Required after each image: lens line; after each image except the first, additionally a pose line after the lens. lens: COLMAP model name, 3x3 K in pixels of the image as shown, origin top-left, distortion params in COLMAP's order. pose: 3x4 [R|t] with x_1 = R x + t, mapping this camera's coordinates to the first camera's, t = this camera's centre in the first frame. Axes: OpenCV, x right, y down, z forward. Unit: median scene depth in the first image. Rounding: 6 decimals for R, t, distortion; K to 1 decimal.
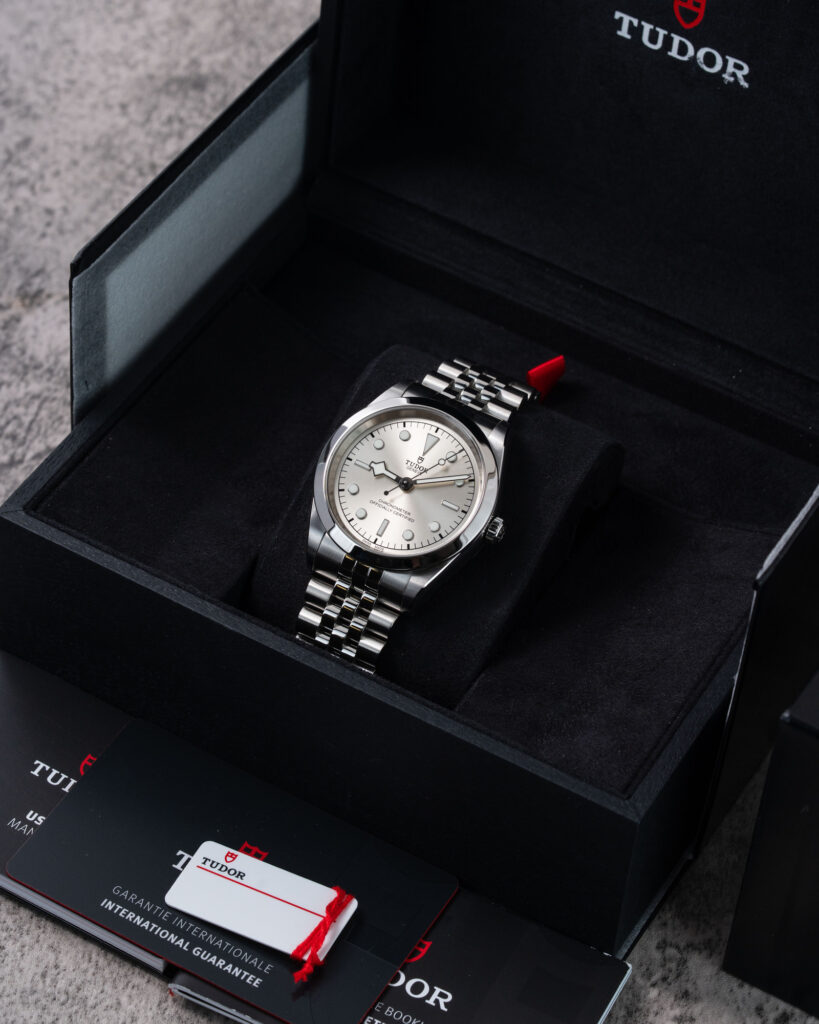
lens RADIAL K [[3687.3, 0, 408.5], [0, 3687.3, 512.9], [0, 0, 1]] dist [-0.140435, 0.000000]
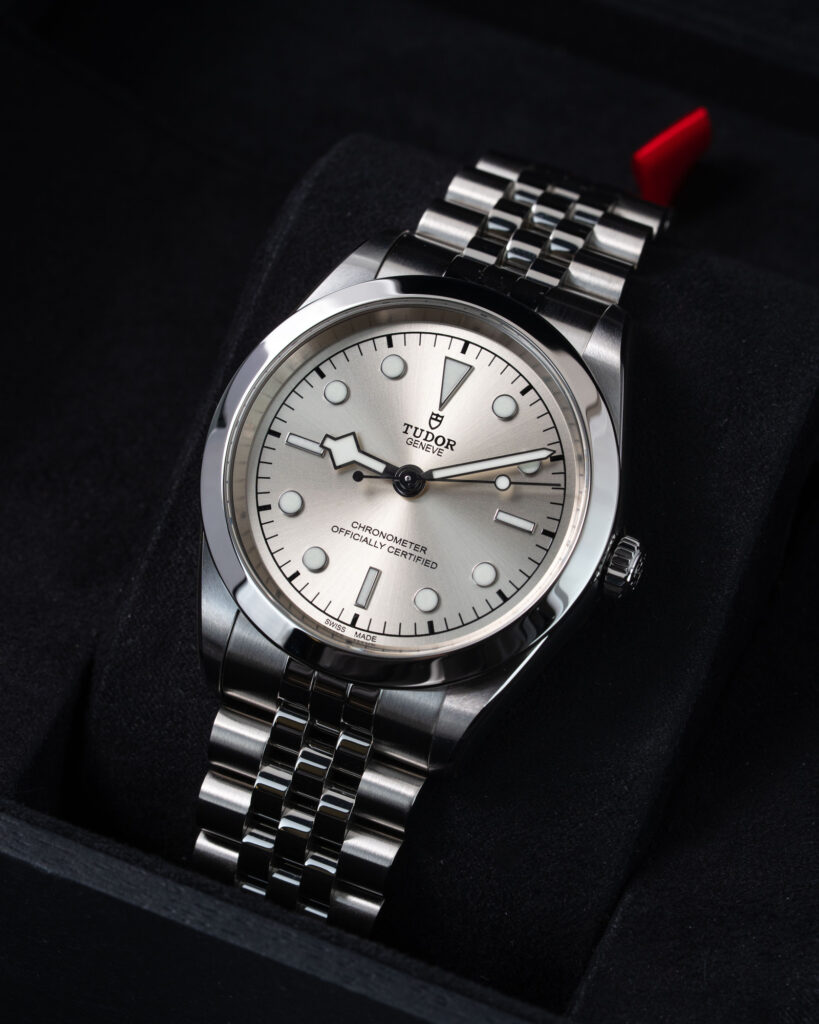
lens RADIAL K [[3687.3, 0, 412.4], [0, 3687.3, 509.6], [0, 0, 1]] dist [-0.140435, 0.000000]
pose [[0.993916, -0.108577, 0.018520, -0.008792], [0.104160, 0.981197, 0.162488, -0.075460], [-0.035814, -0.159571, 0.986537, 0.566424]]
